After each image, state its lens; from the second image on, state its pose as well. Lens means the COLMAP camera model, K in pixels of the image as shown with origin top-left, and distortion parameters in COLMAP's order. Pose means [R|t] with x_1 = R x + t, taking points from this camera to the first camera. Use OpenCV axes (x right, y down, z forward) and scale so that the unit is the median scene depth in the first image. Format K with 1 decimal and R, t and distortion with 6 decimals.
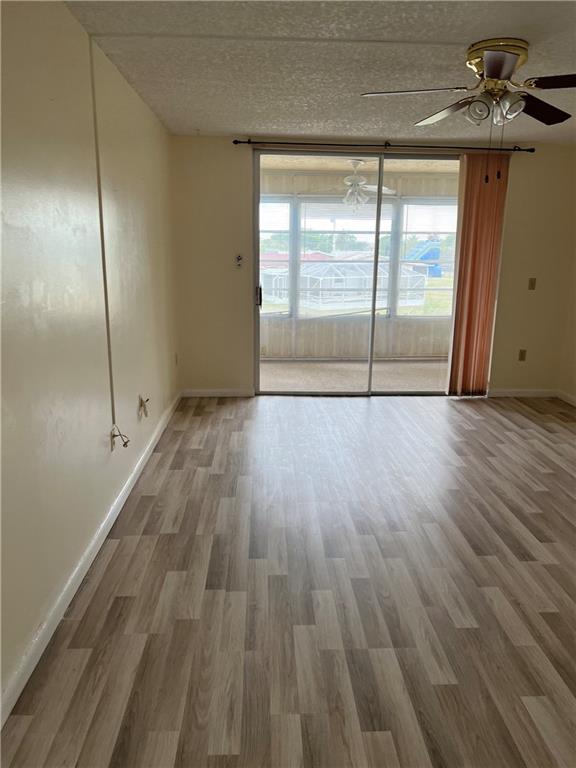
lens RADIAL K [[644.2, 0, 288.0], [0, 644.2, 384.0], [0, 0, 1]] dist [0.091980, -0.285344]
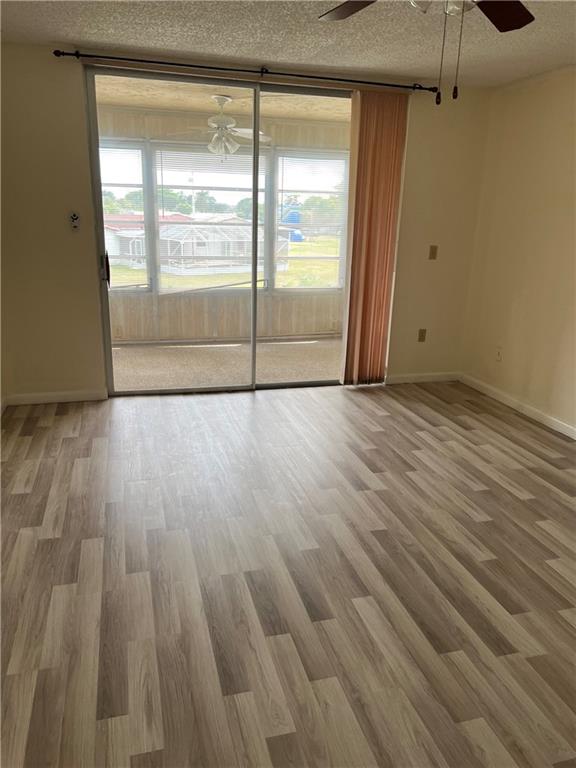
lens RADIAL K [[576.9, 0, 288.0], [0, 576.9, 384.0], [0, 0, 1]] dist [0.082550, -0.106622]
pose [[0.973691, -0.051905, 0.221882, 0.005246], [0.033642, 0.995786, 0.085313, -0.053089], [-0.225376, -0.075604, 0.971334, 0.277273]]
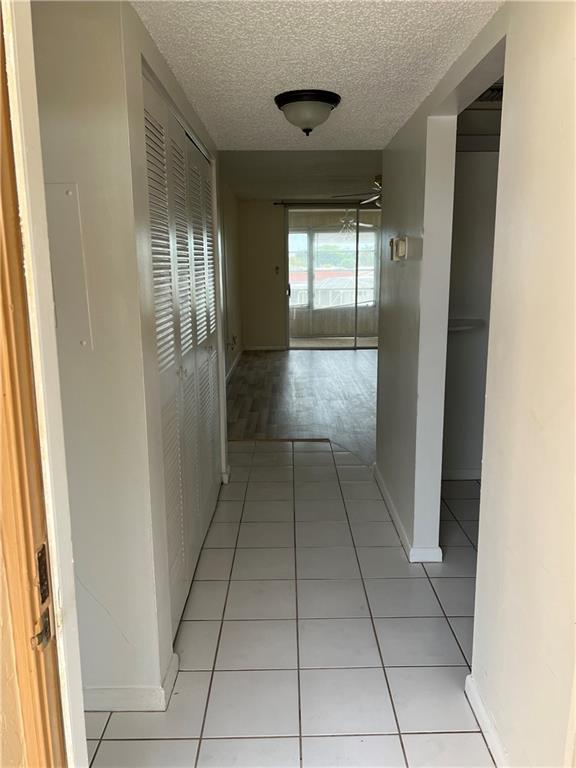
lens RADIAL K [[586.5, 0, 289.5], [0, 586.5, 389.1], [0, 0, 1]] dist [0.058850, -0.070538]
pose [[0.999046, -0.012766, -0.041769, 0.017937], [0.012726, 0.999918, -0.001223, 0.124178], [0.041782, 0.000691, 0.999127, -0.539227]]
